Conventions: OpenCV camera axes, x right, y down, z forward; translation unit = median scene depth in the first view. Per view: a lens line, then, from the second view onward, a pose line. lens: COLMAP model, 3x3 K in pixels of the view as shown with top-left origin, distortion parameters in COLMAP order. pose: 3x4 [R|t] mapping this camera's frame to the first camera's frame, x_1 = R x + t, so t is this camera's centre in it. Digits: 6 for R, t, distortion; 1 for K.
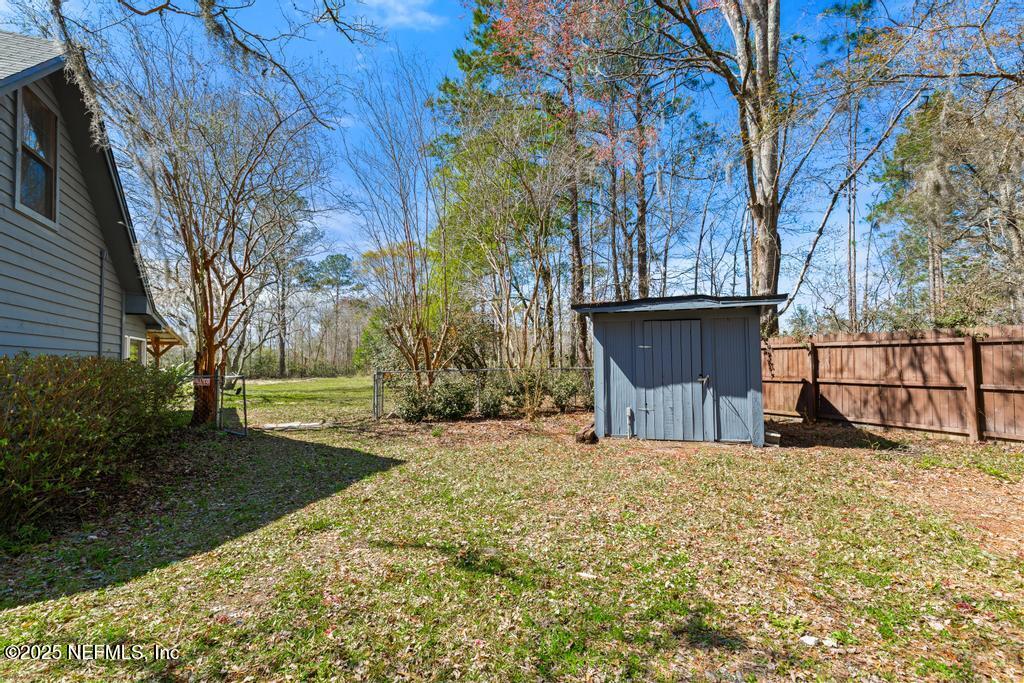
lens RADIAL K [[480.8, 0, 506.0], [0, 480.8, 341.2], [0, 0, 1]] dist [-0.002587, -0.000553]
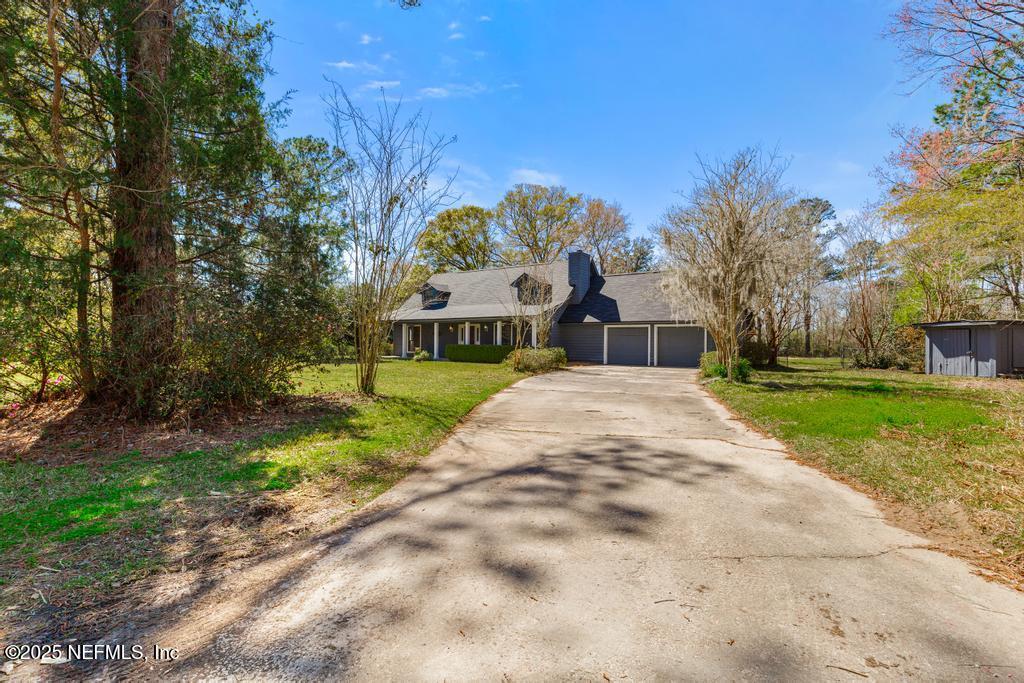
lens RADIAL K [[459.3, 0, 512.0], [0, 459.3, 341.5], [0, 0, 1]] dist [0.001062, -0.000185]
pose [[0.528925, 0.007483, -0.848636, 0.132427], [0.025888, 0.999354, 0.024946, -0.011393], [0.848274, -0.035164, 0.528389, -0.263289]]
